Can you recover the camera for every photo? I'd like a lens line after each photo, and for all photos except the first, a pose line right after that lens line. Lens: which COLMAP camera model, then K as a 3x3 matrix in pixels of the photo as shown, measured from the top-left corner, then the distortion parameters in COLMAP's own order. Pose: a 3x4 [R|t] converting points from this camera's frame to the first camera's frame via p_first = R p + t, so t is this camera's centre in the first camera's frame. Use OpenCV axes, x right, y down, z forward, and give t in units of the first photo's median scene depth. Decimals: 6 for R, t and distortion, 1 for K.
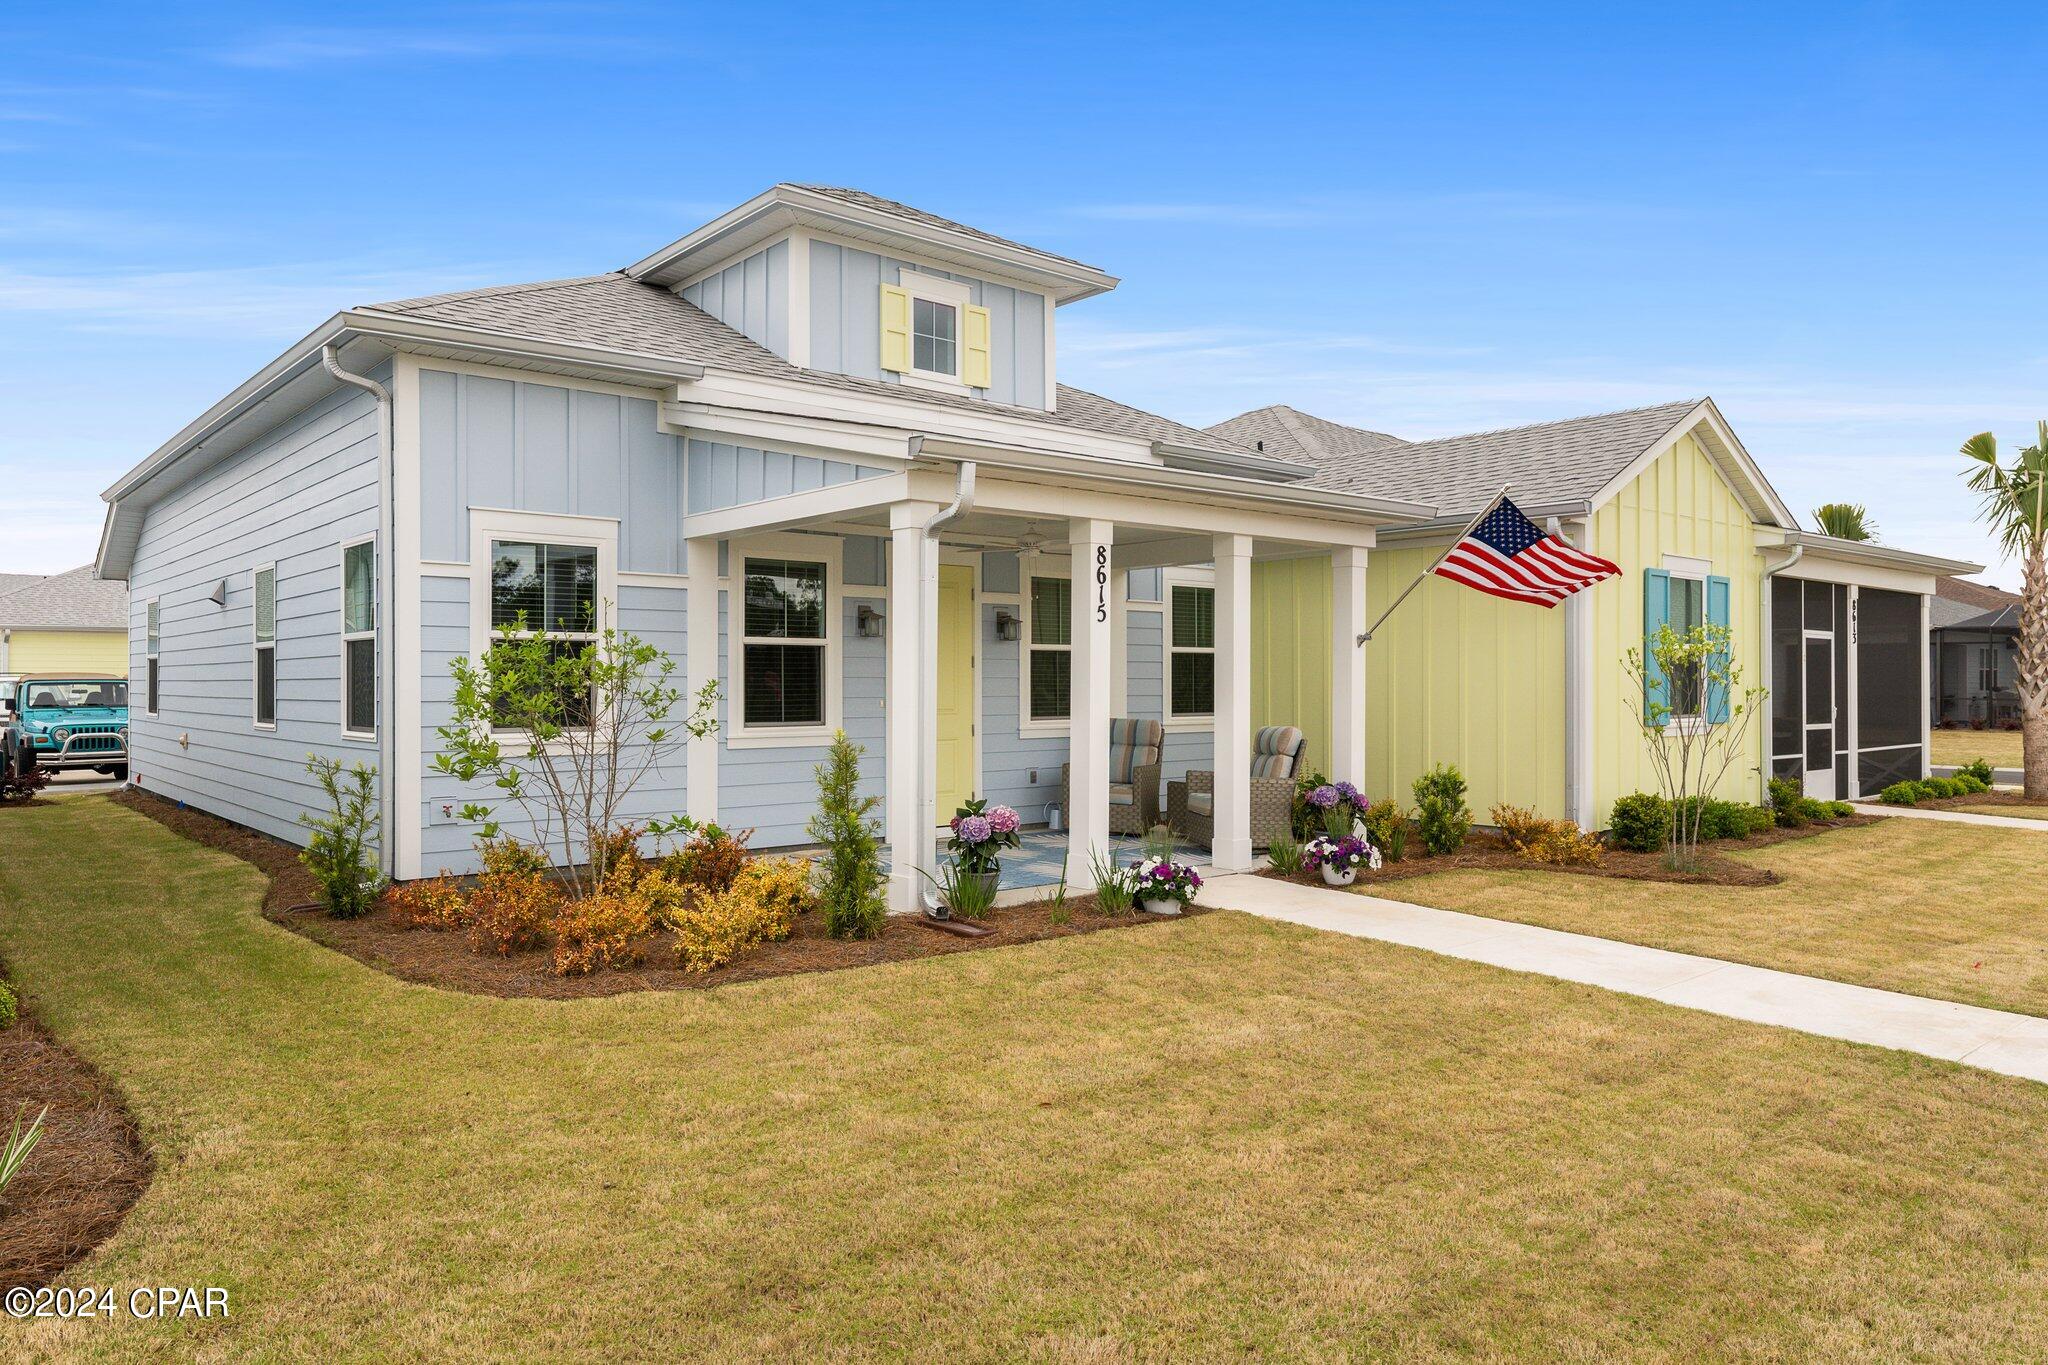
lens RADIAL K [[1366.6, 0, 1024.0], [0, 1366.6, 682.5], [0, 0, 1]] dist [0.001751, -0.000032]
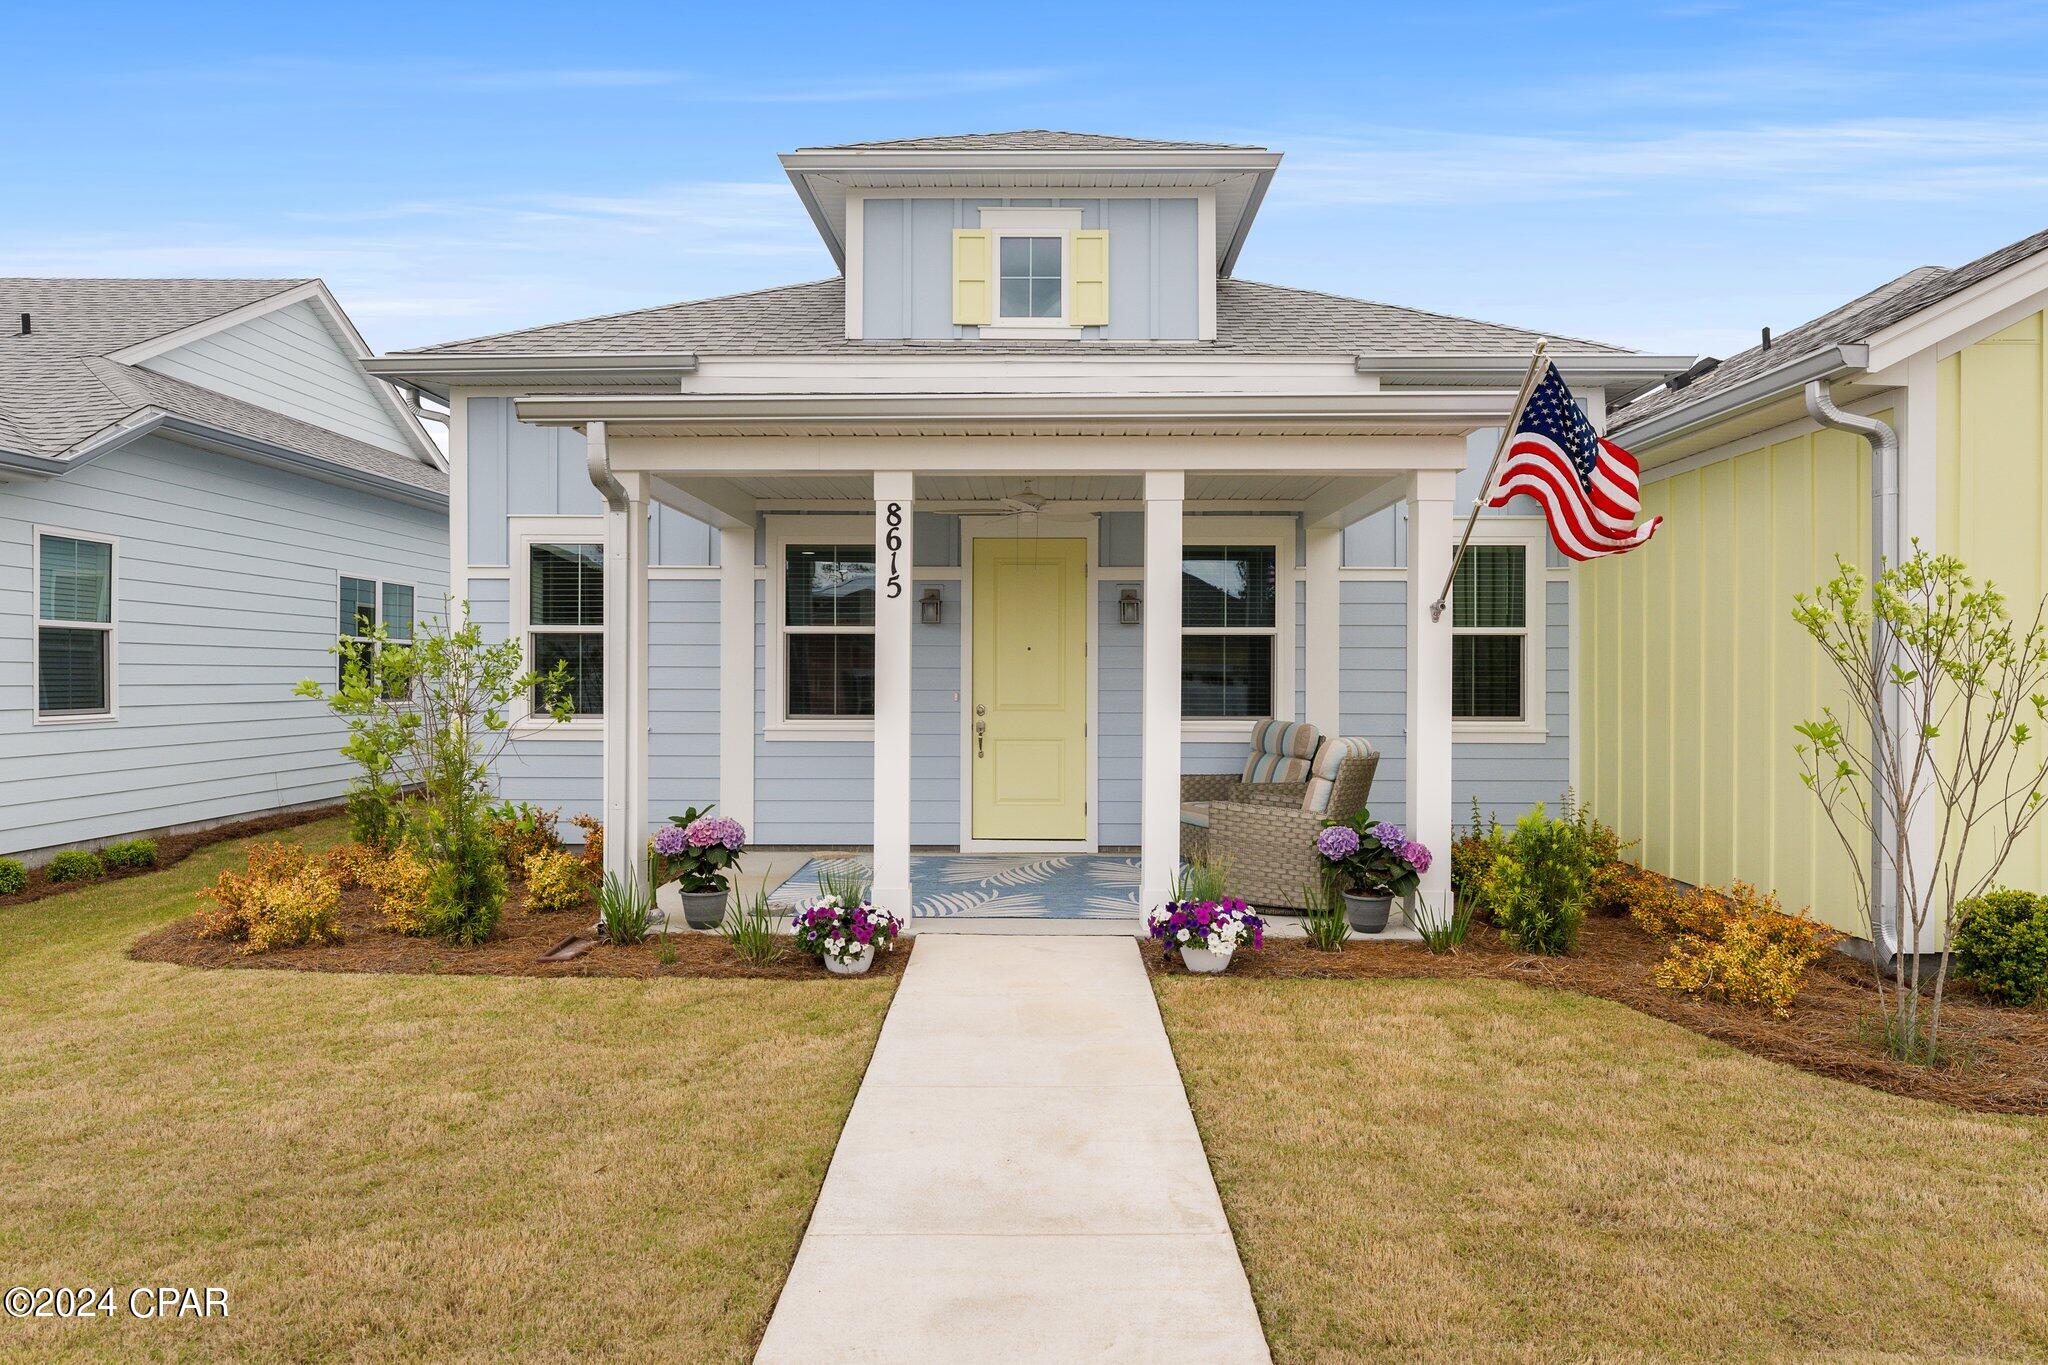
lens RADIAL K [[1307.7, 0, 1024.0], [0, 1307.7, 682.5], [0, 0, 1]] dist [0.004622, 0.001366]
pose [[0.752444, 0.006494, -0.658624, 0.502682], [-0.002713, 0.999973, 0.006760, -0.000101], [0.658650, -0.003300, 0.752442, 0.384186]]
